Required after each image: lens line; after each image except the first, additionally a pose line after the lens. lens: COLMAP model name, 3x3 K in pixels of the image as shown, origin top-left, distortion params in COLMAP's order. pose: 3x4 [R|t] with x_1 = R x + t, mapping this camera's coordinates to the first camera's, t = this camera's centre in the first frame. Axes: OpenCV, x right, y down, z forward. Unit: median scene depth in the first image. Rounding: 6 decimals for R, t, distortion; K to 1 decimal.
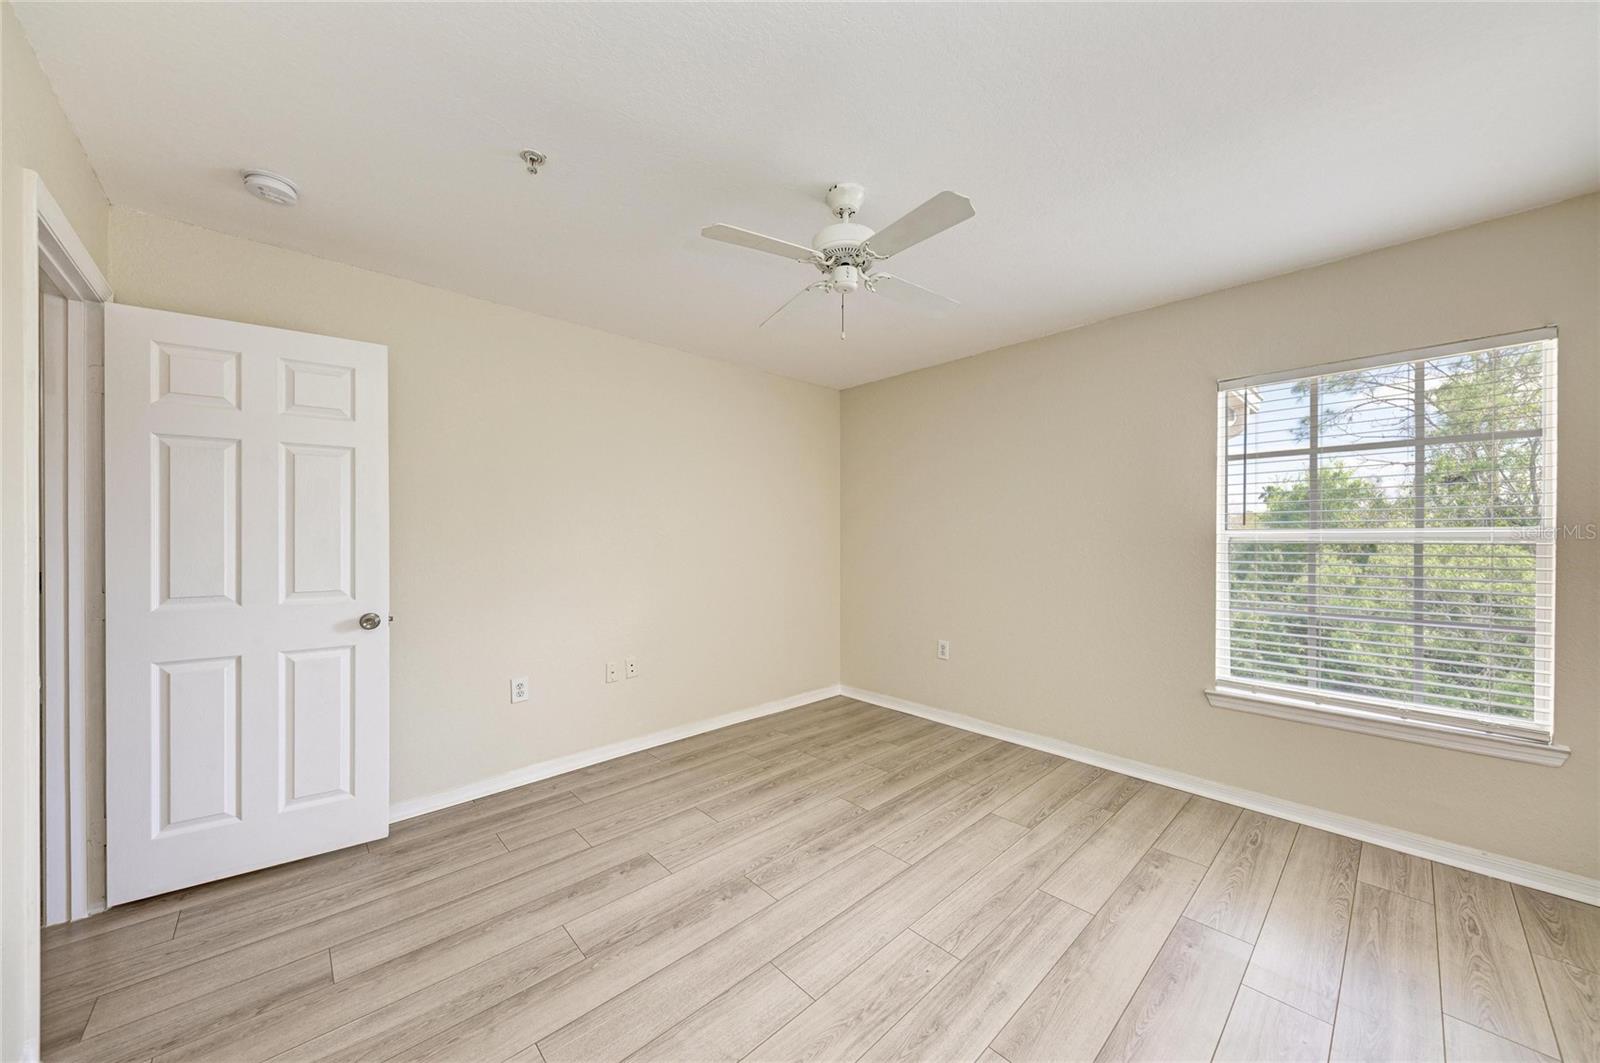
lens RADIAL K [[561.7, 0, 826.9], [0, 561.7, 530.0], [0, 0, 1]] dist [0.001316, -0.000015]
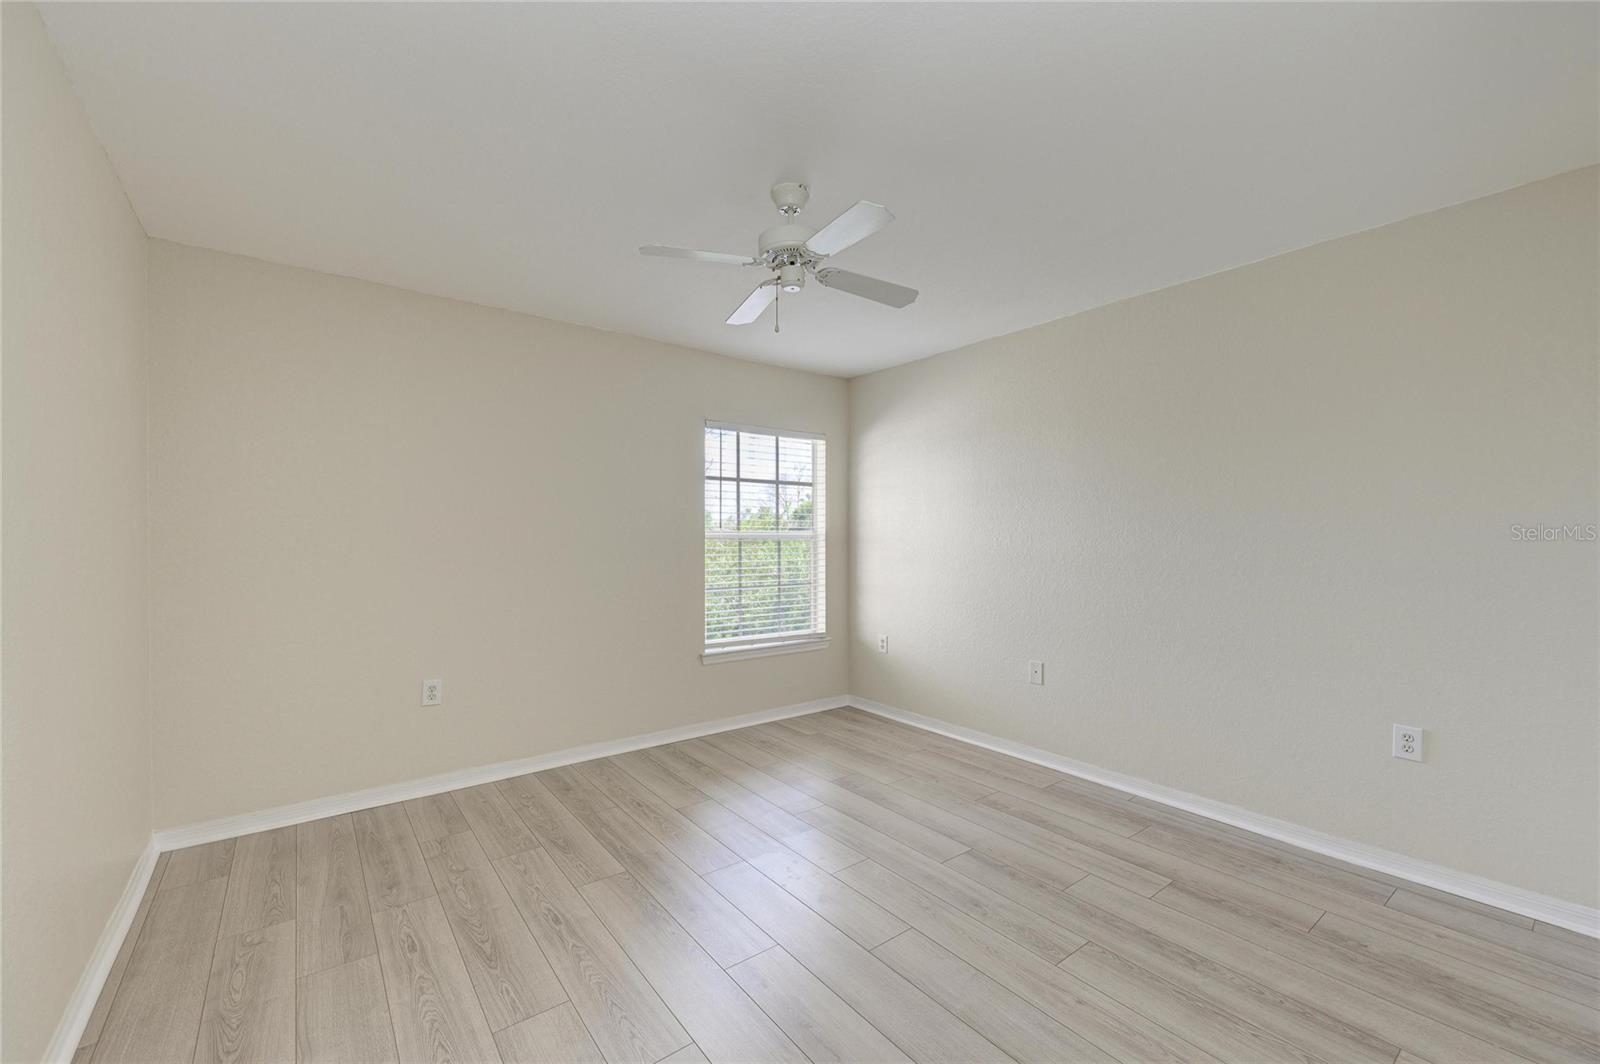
lens RADIAL K [[634.1, 0, 809.1], [0, 634.1, 539.7], [0, 0, 1]] dist [0.018455, -0.008840]
pose [[0.113753, -0.004398, 0.993499, -0.871175], [-0.016520, 0.999844, 0.006318, 0.006392], [-0.993372, -0.017131, 0.113663, 0.681799]]
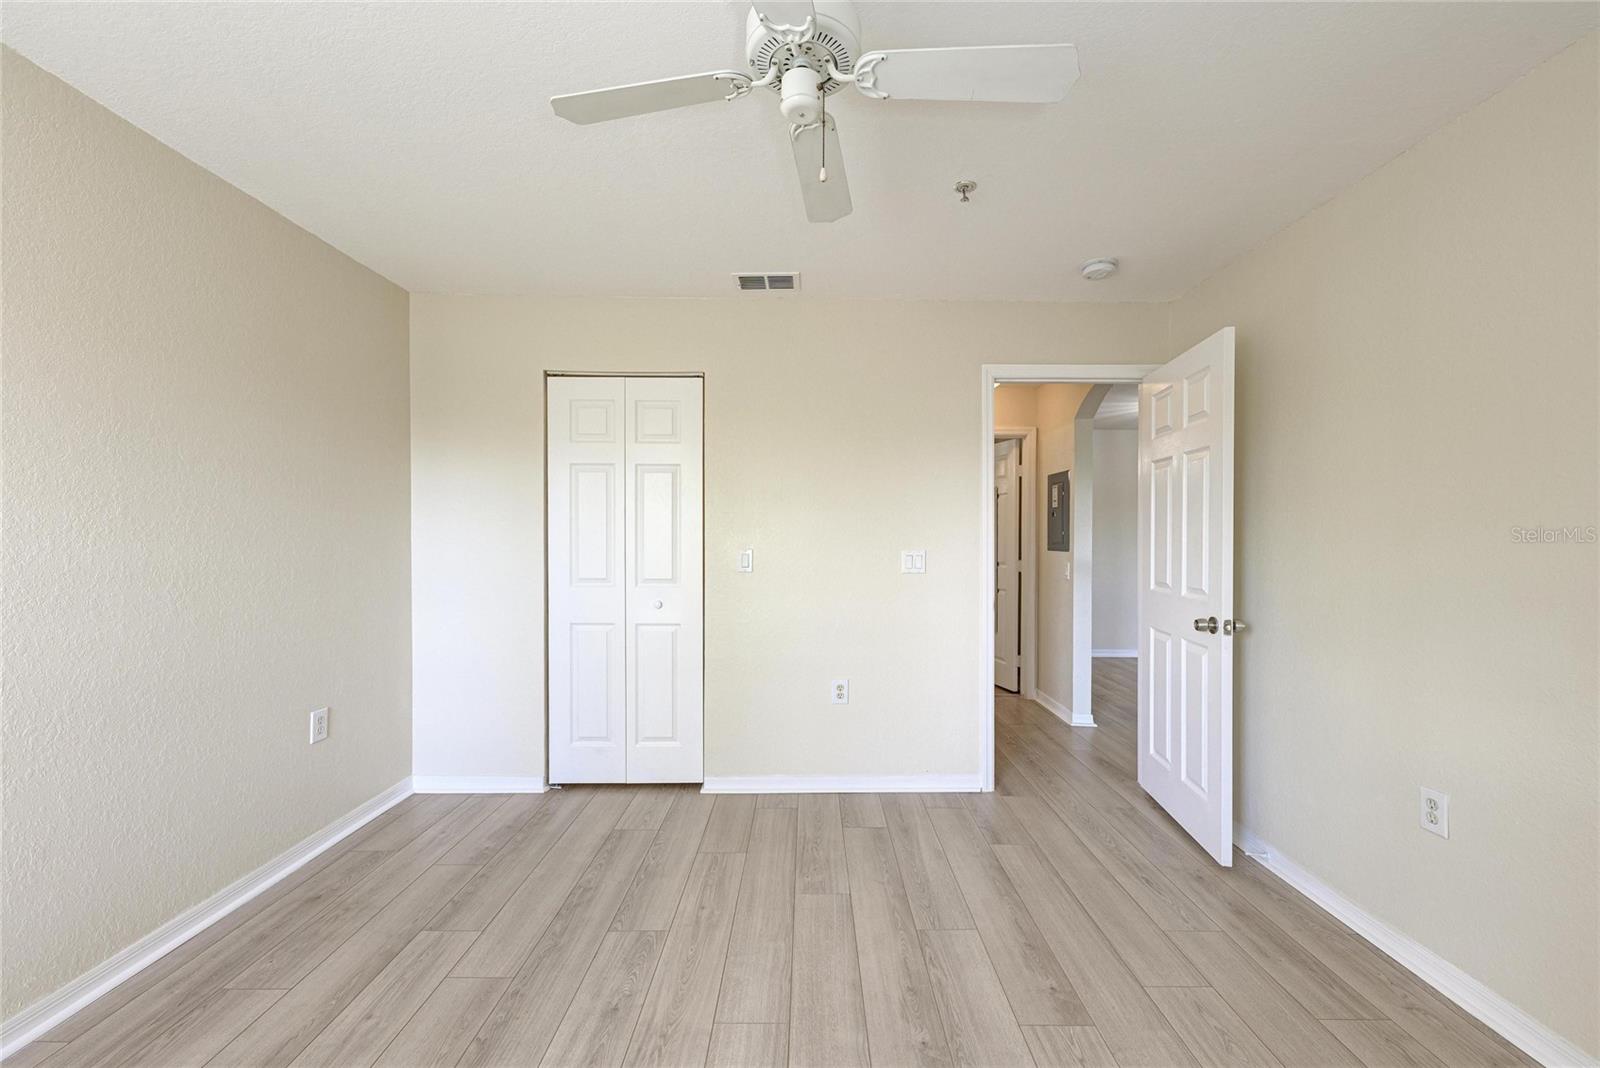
lens RADIAL K [[634.1, 0, 809.1], [0, 634.1, 541.7], [0, 0, 1]] dist [0.018455, -0.008840]
pose [[-0.707377, 0.003652, -0.706827, 0.394411], [0.005448, 0.999985, -0.000285, 0.016426], [0.706816, -0.004053, -0.707386, 1.186688]]
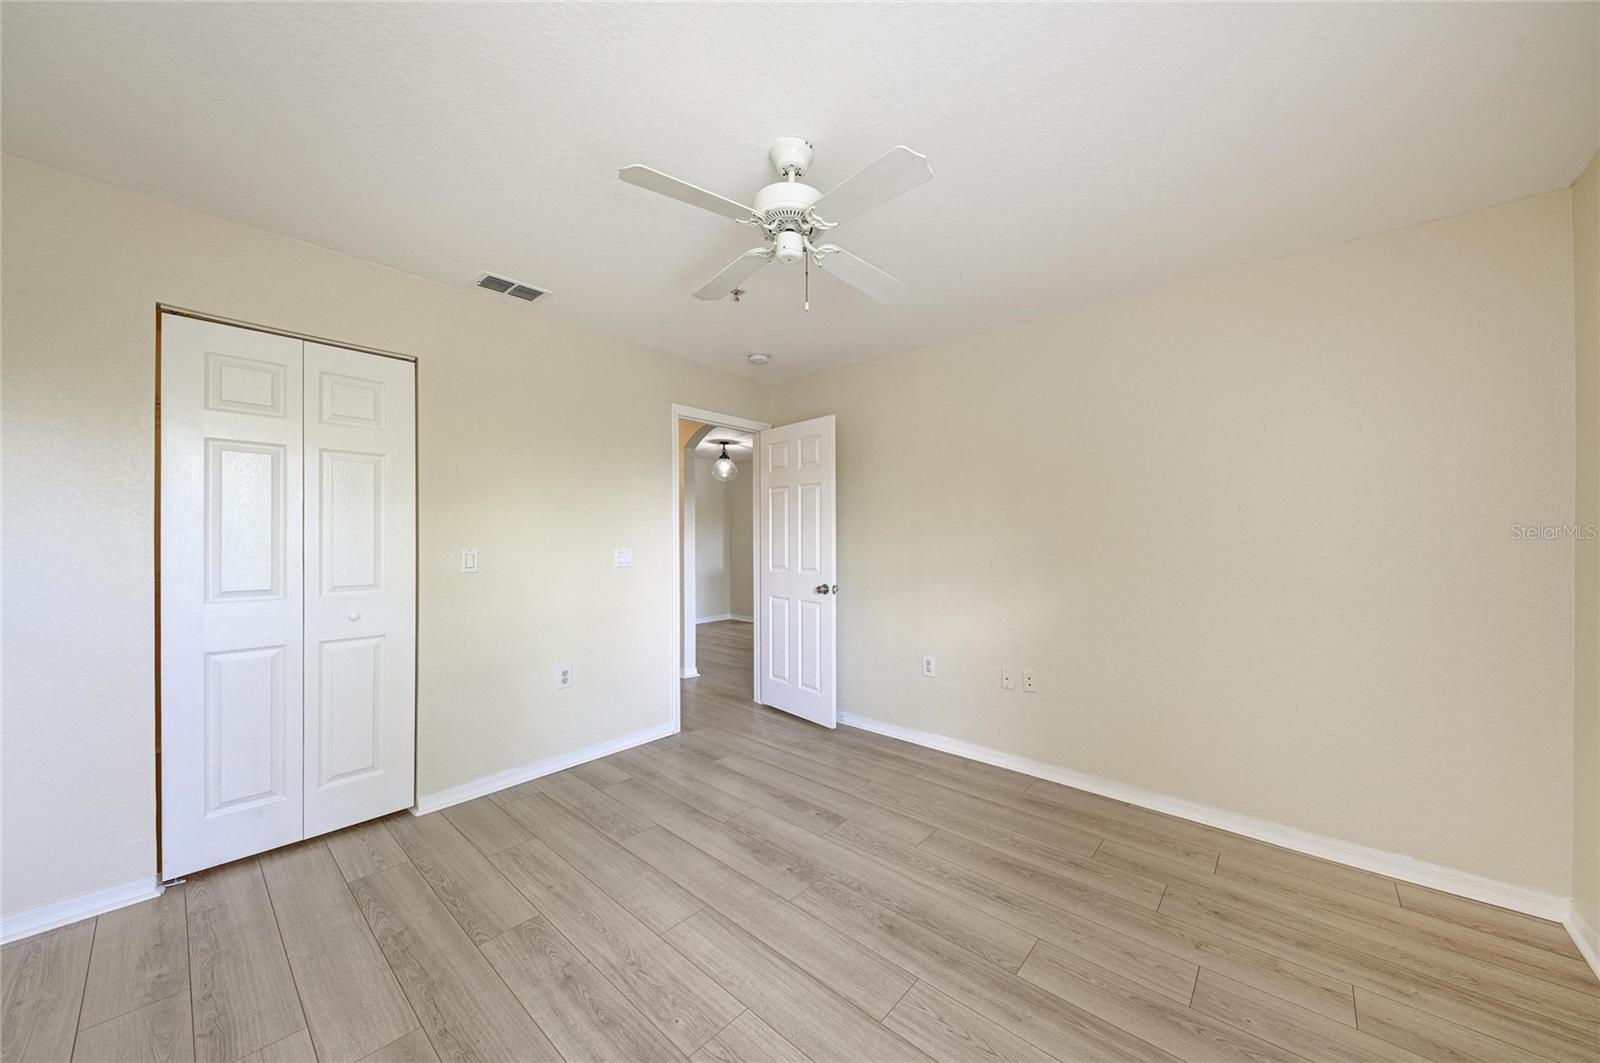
lens RADIAL K [[569.7, 0, 803.8], [0, 569.7, 536.8], [0, 0, 1]] dist [0.016182, -0.007778]
pose [[0.064838, 0.001299, -0.997895, 0.744424], [0.007268, 0.999972, 0.001774, 0.008756], [0.997869, -0.007367, 0.064827, 0.774909]]
